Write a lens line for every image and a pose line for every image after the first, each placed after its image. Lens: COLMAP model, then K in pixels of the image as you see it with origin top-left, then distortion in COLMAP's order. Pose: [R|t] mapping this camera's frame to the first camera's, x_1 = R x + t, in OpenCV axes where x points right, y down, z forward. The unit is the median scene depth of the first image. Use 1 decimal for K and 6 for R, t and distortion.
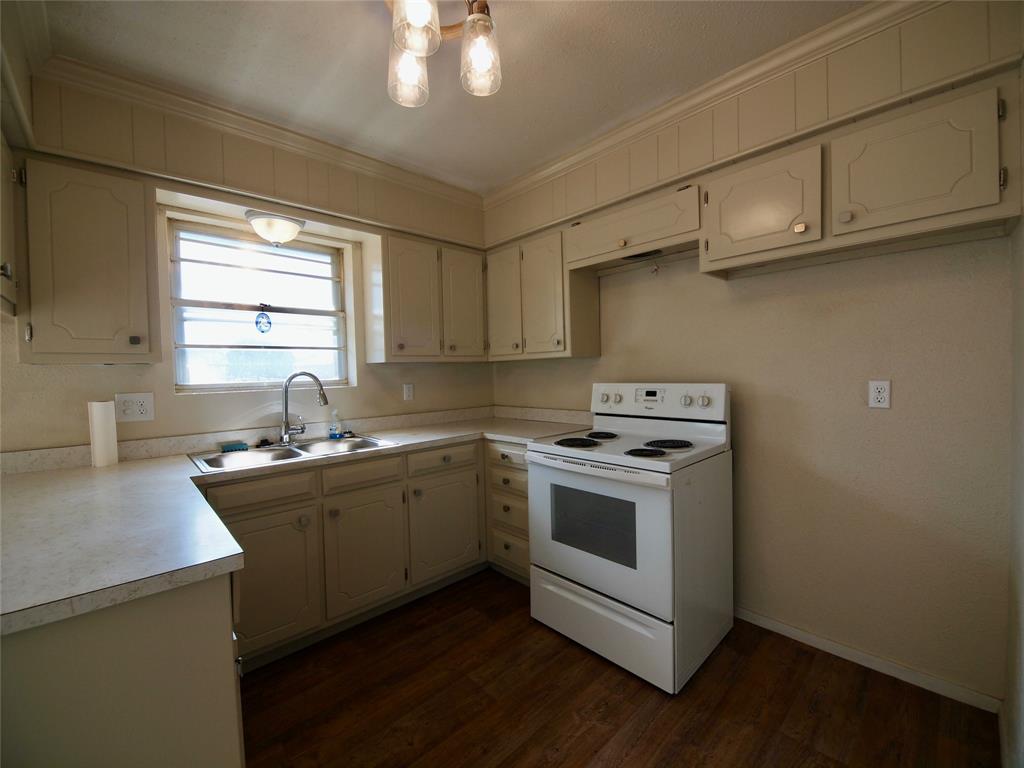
lens RADIAL K [[419.9, 0, 520.0], [0, 419.9, 383.3], [0, 0, 1]] dist [0.011614, -0.013041]
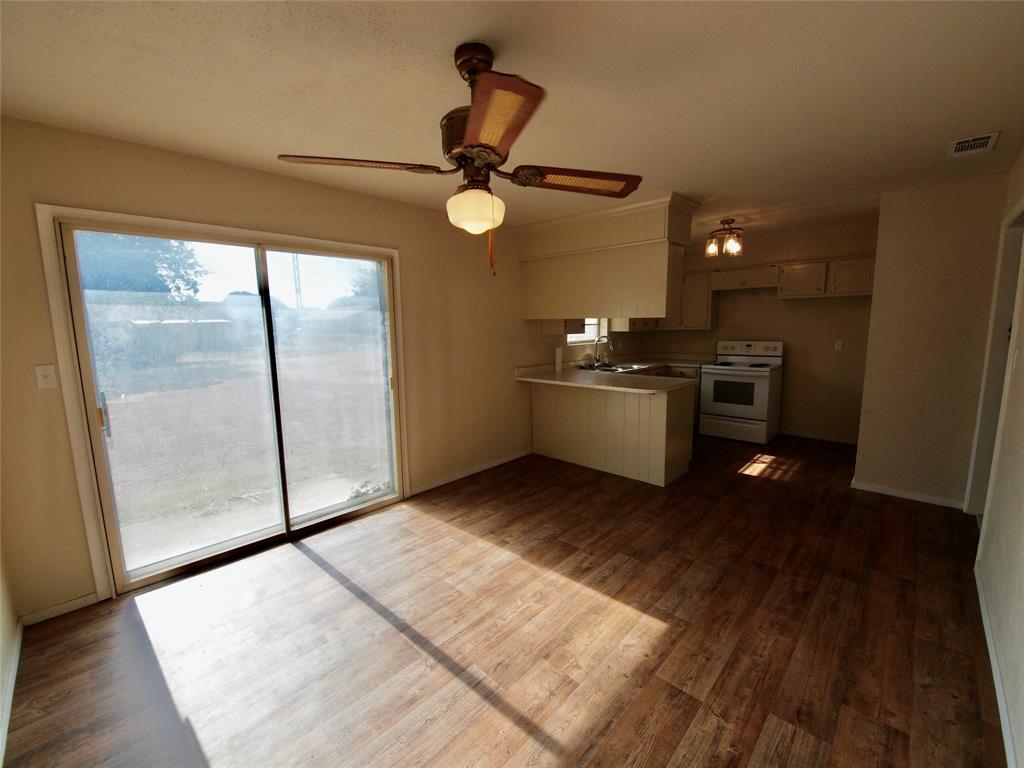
lens RADIAL K [[419.9, 0, 520.0], [0, 419.9, 383.3], [0, 0, 1]] dist [0.011614, -0.013041]
pose [[0.998845, -0.001098, 0.048042, -1.173866], [-0.004084, 0.994182, 0.107632, -0.016394], [-0.047881, -0.107704, 0.993029, -1.429815]]
